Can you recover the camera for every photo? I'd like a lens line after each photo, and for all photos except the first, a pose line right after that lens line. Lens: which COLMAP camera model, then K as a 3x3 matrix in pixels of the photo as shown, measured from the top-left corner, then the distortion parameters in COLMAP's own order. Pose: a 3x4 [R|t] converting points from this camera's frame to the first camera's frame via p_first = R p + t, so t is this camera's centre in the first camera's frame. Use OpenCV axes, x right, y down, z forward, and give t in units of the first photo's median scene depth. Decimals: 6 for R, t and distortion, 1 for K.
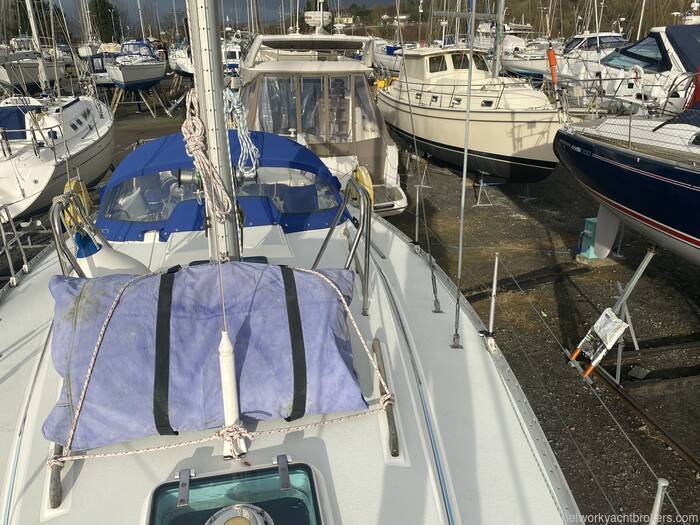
lens RADIAL K [[531.3, 0, 338.4], [0, 531.3, 262.9], [0, 0, 1]] dist [0.009373, -0.002985]
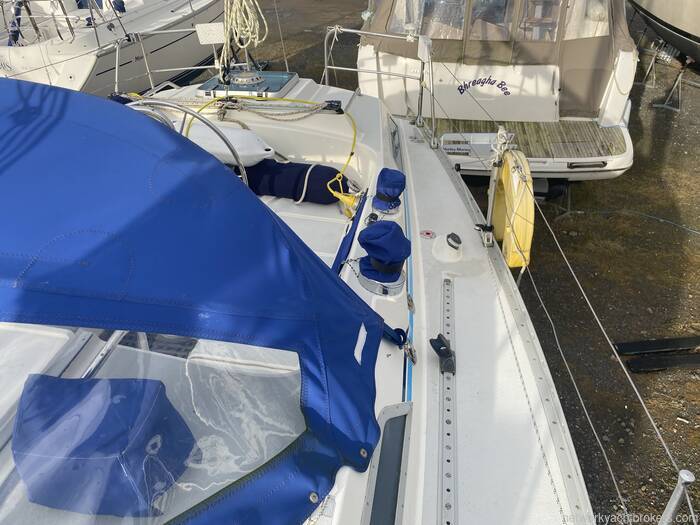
lens RADIAL K [[531.3, 0, 338.4], [0, 531.3, 262.9], [0, 0, 1]] dist [0.009373, -0.002985]
pose [[0.931088, 0.198547, -0.306029, 0.029692], [-0.127148, 0.962934, 0.237891, -0.098853], [0.341919, -0.182586, 0.921821, 0.321420]]
